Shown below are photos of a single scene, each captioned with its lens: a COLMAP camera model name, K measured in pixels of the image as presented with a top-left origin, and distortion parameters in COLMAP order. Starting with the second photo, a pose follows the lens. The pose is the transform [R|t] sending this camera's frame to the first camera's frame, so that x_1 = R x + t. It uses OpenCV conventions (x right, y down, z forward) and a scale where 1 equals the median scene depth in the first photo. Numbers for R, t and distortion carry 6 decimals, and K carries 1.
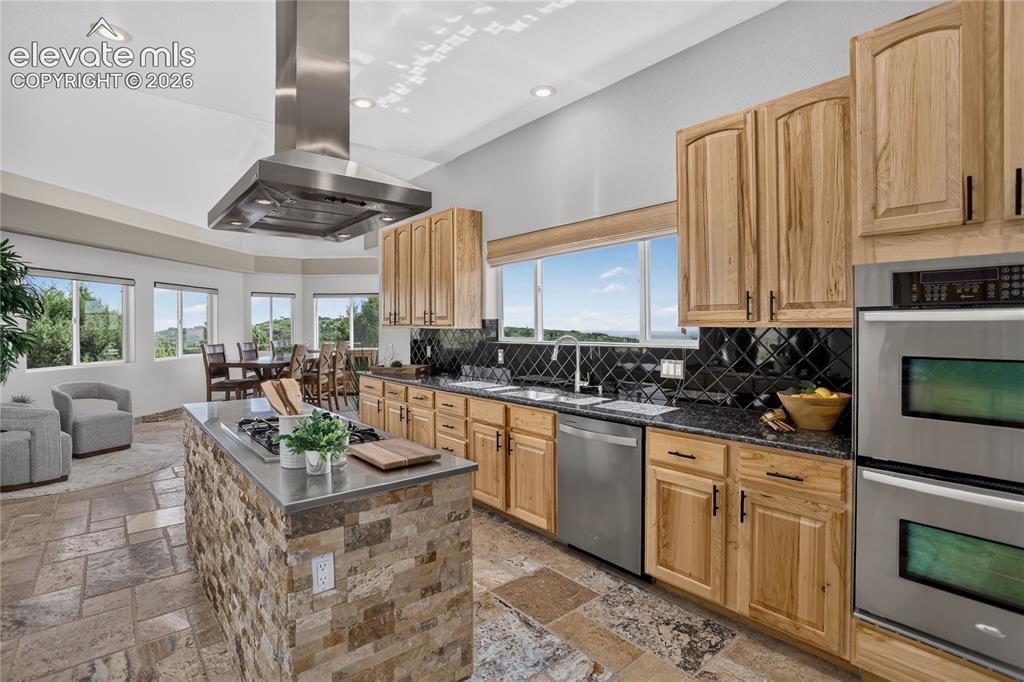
lens RADIAL K [[507.5, 0, 512.1], [0, 507.5, 326.9], [0, 0, 1]] dist [-0.000878, -0.000139]
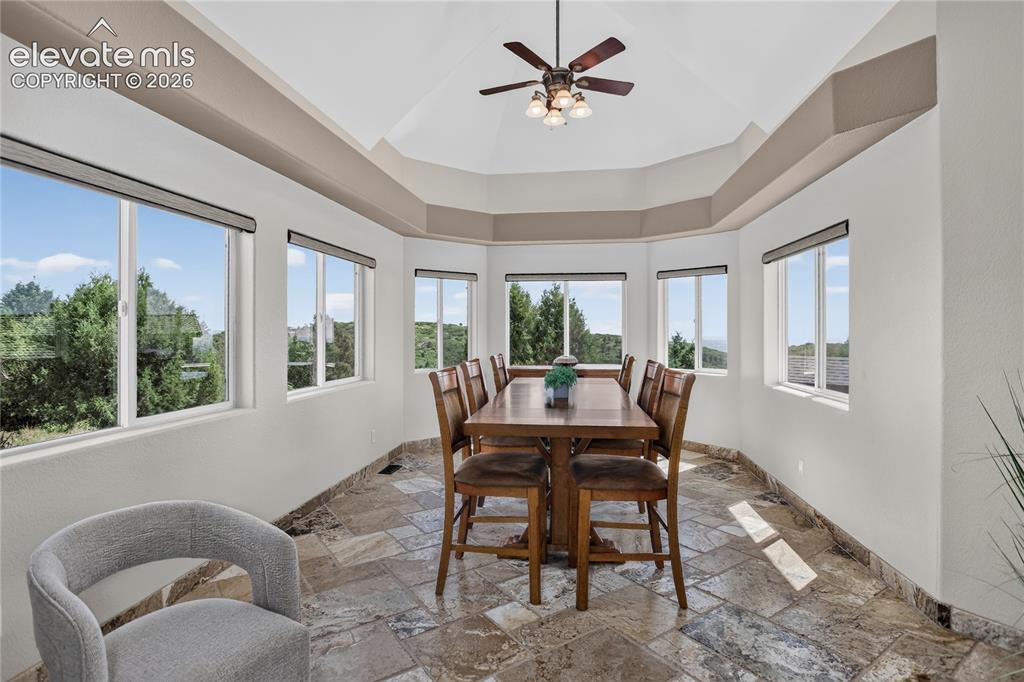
lens RADIAL K [[503.9, 0, 513.7], [0, 503.9, 333.8], [0, 0, 1]] dist [-0.000486, -0.000066]
pose [[0.997656, 0.001460, -0.068409, -0.312517], [-0.001077, 0.999984, 0.005640, 0.002311], [0.068416, -0.005553, 0.997641, 0.369316]]
